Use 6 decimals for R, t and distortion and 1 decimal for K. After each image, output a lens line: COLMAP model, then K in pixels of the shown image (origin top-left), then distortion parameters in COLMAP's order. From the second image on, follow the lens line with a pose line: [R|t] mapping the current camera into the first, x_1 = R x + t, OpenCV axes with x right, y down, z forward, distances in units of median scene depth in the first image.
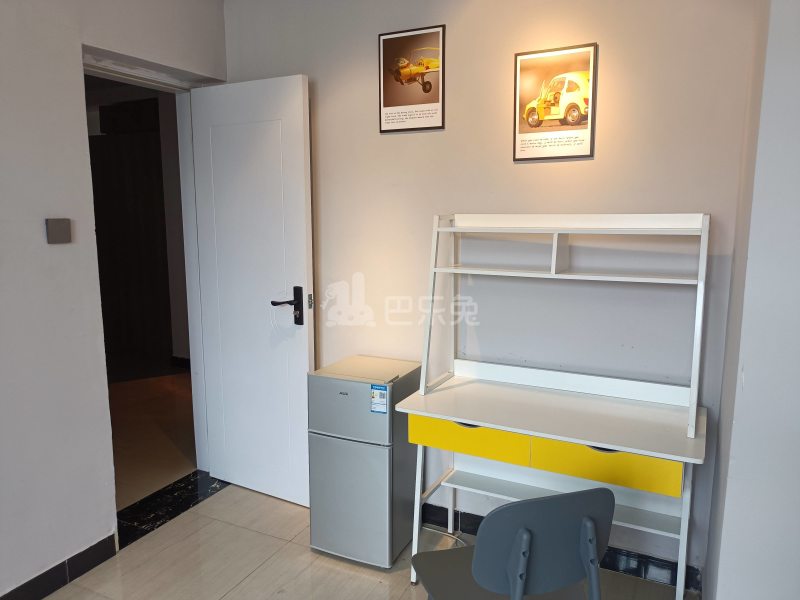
lens RADIAL K [[600.9, 0, 400.0], [0, 600.9, 300.0], [0, 0, 1]] dist [0.010917, -0.003618]
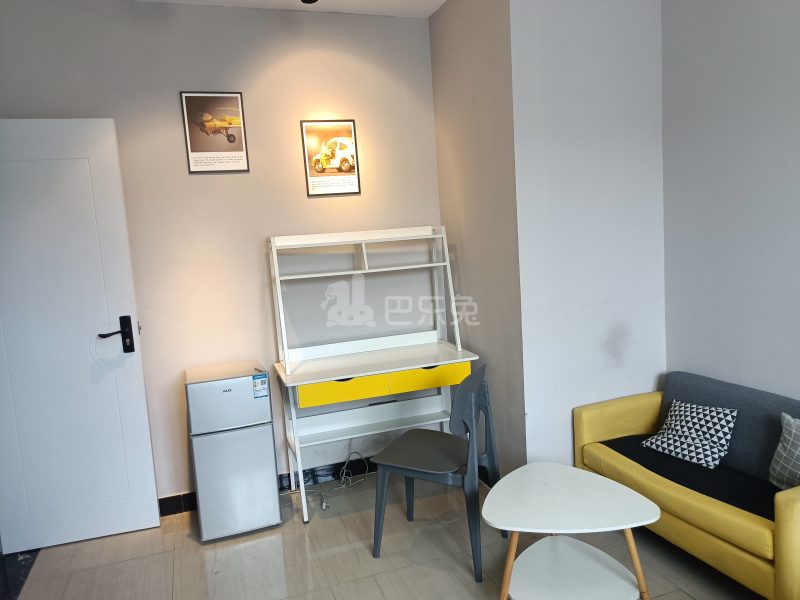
lens RADIAL K [[600.9, 0, 400.0], [0, 600.9, 300.0], [0, 0, 1]] dist [0.010917, -0.003618]
pose [[0.687106, -0.126549, 0.715451, -0.668721], [0.175268, 0.984504, 0.005816, 0.032028], [-0.705100, 0.121400, 0.698639, -0.084450]]
